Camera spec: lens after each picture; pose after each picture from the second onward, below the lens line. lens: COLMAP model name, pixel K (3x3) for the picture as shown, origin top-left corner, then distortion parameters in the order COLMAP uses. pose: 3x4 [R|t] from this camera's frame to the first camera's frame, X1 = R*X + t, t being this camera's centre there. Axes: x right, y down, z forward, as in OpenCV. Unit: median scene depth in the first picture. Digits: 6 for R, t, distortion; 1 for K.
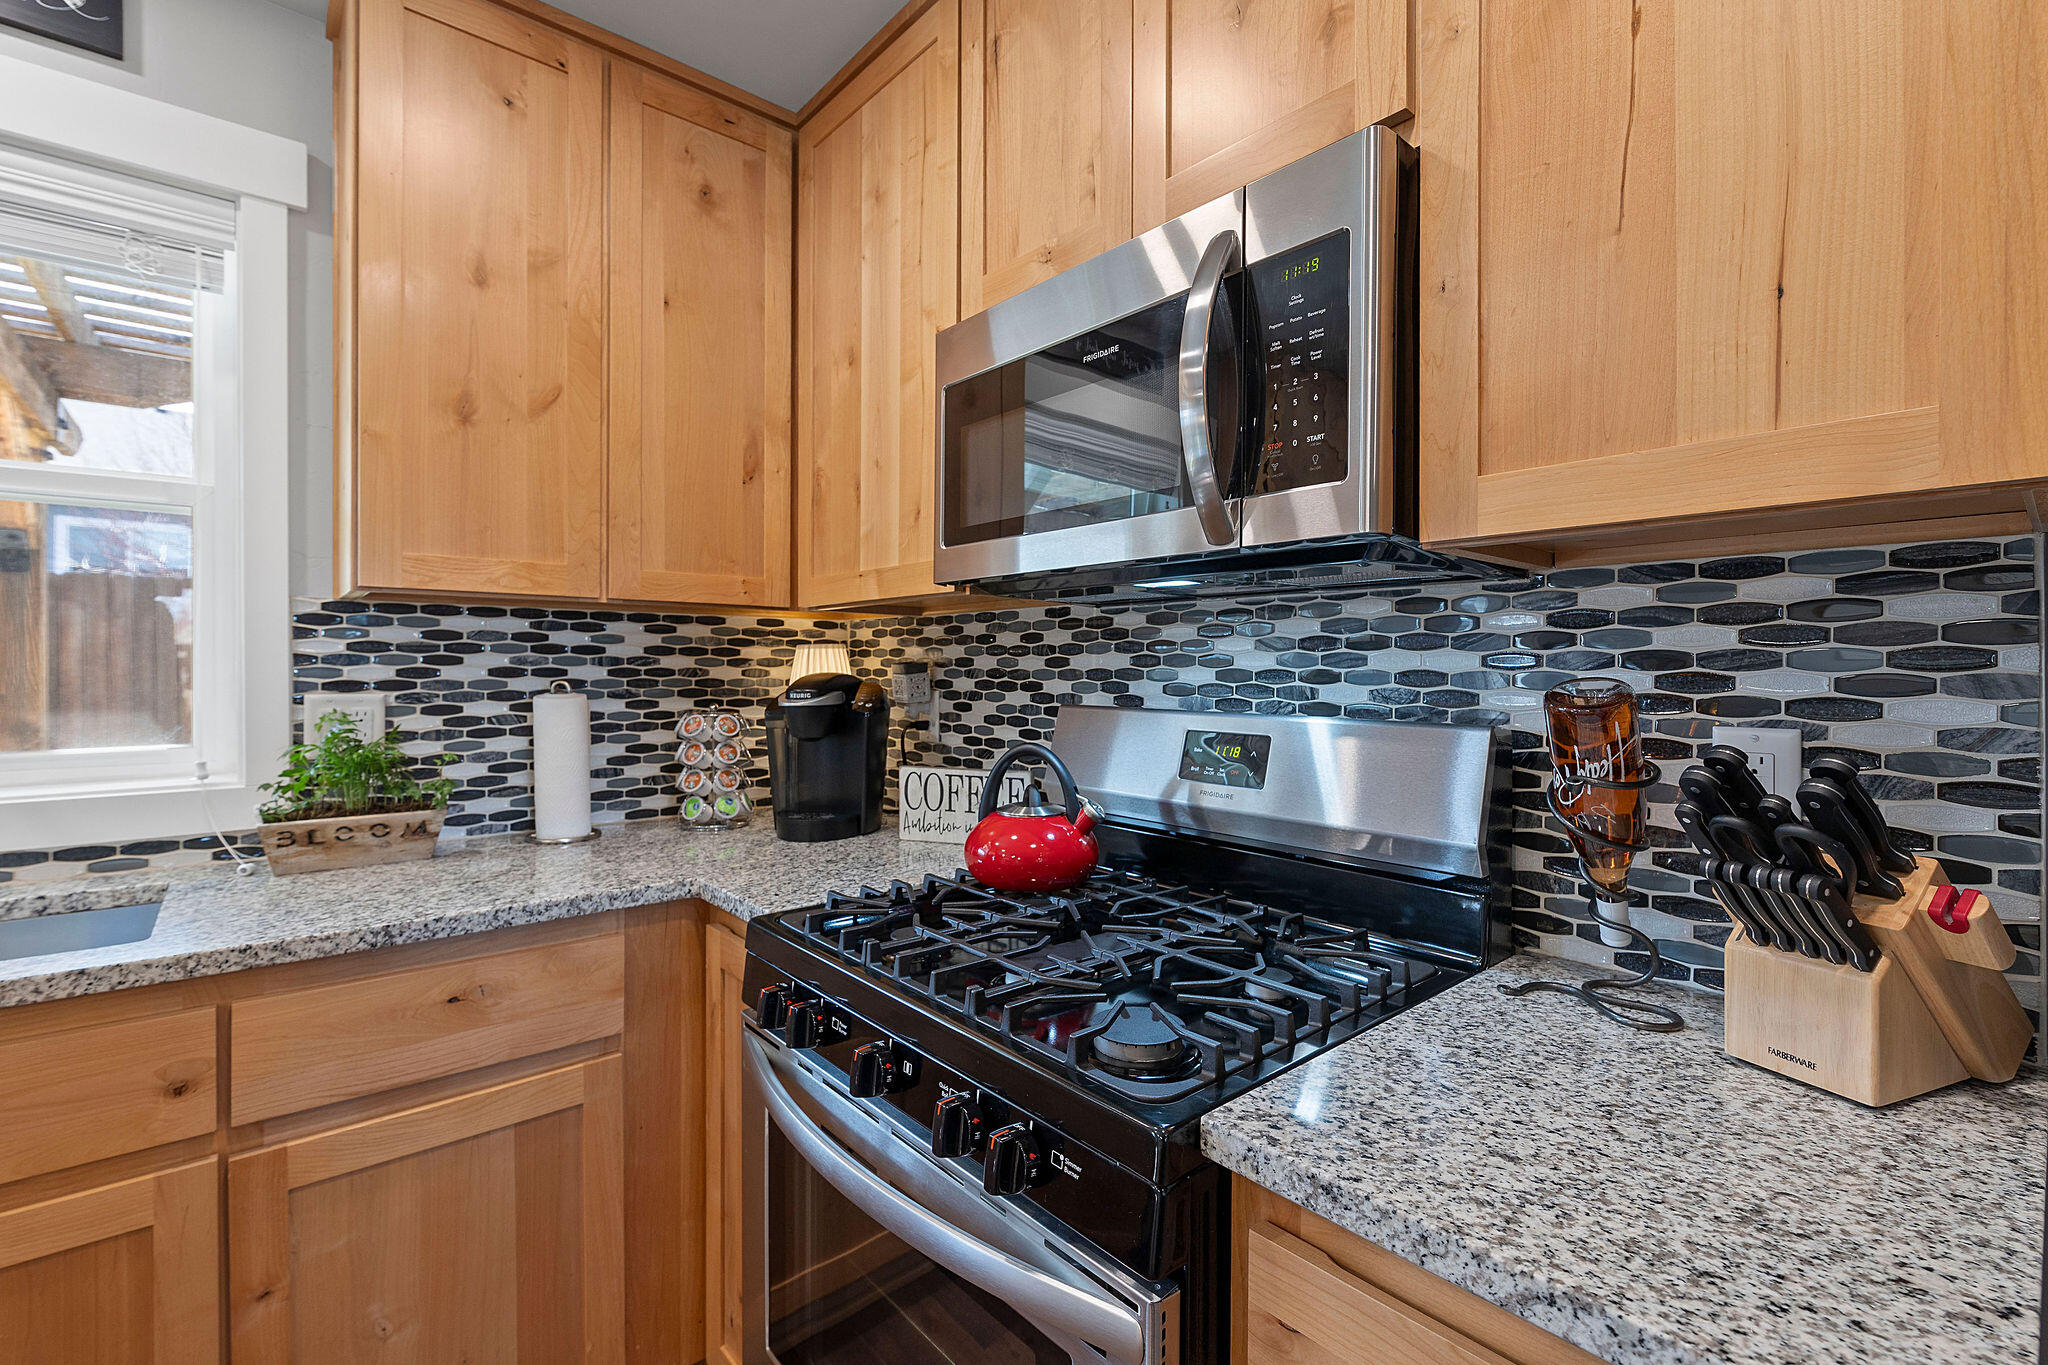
lens RADIAL K [[903.0, 0, 1022.7], [0, 903.0, 677.8], [0, 0, 1]] dist [-0.001404, 0.000170]
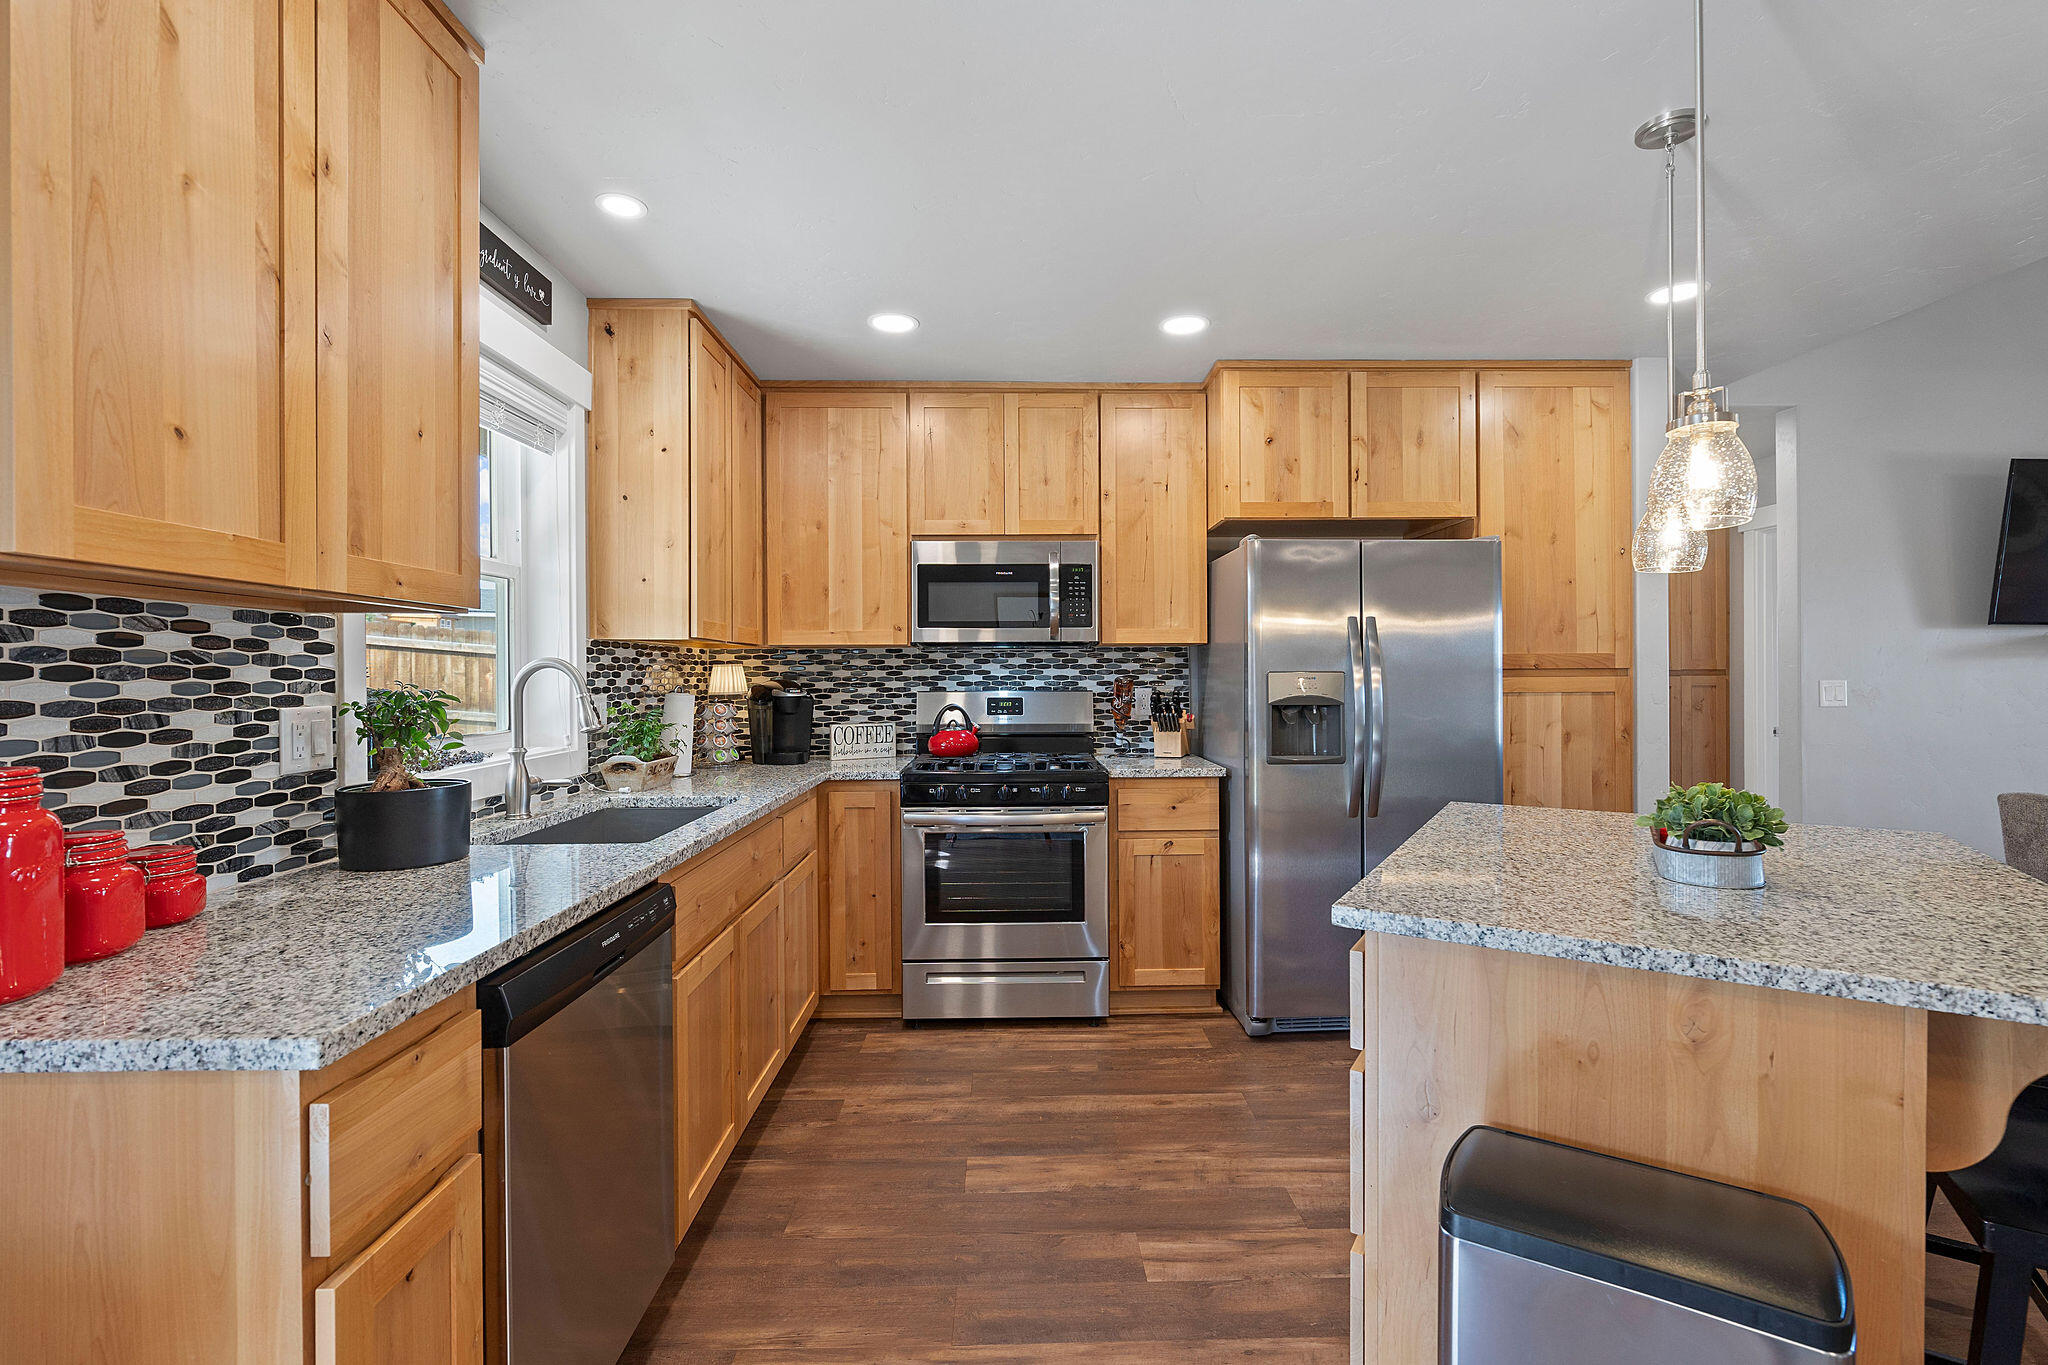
lens RADIAL K [[903.0, 0, 1026.3], [0, 903.0, 679.3], [0, 0, 1]] dist [-0.001404, 0.000170]
pose [[0.638603, -0.006983, 0.769504, -1.584108], [0.017200, 0.999839, -0.005201, 0.015575], [-0.769344, 0.016557, 0.638620, -0.719557]]
